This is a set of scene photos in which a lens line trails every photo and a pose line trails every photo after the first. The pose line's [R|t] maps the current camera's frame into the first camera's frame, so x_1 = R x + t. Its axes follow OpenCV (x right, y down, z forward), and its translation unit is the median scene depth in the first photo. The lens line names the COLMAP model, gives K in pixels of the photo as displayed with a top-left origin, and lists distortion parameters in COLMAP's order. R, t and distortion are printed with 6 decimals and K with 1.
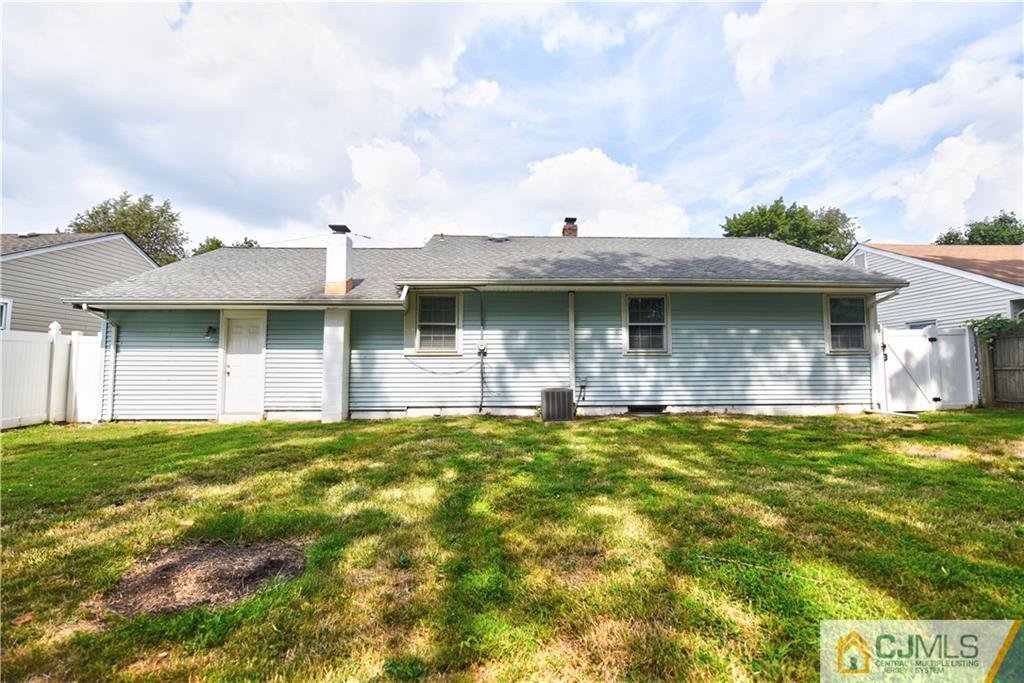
lens RADIAL K [[450.9, 0, 512.0], [0, 450.9, 341.5], [0, 0, 1]] dist [-0.018490, 0.000046]
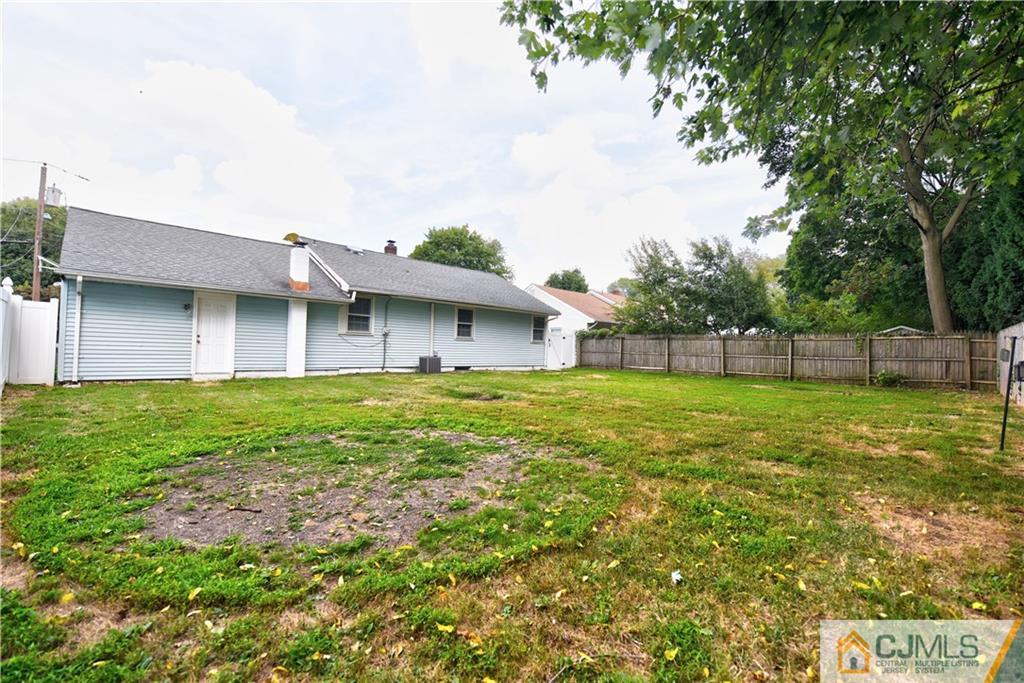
lens RADIAL K [[450.9, 0, 512.0], [0, 450.9, 341.5], [0, 0, 1]] dist [-0.018490, 0.000046]
pose [[0.725408, 0.035918, 0.687382, -0.860335], [-0.080222, 0.996244, 0.032602, -0.041474], [-0.683629, -0.078793, 0.725564, -0.514089]]
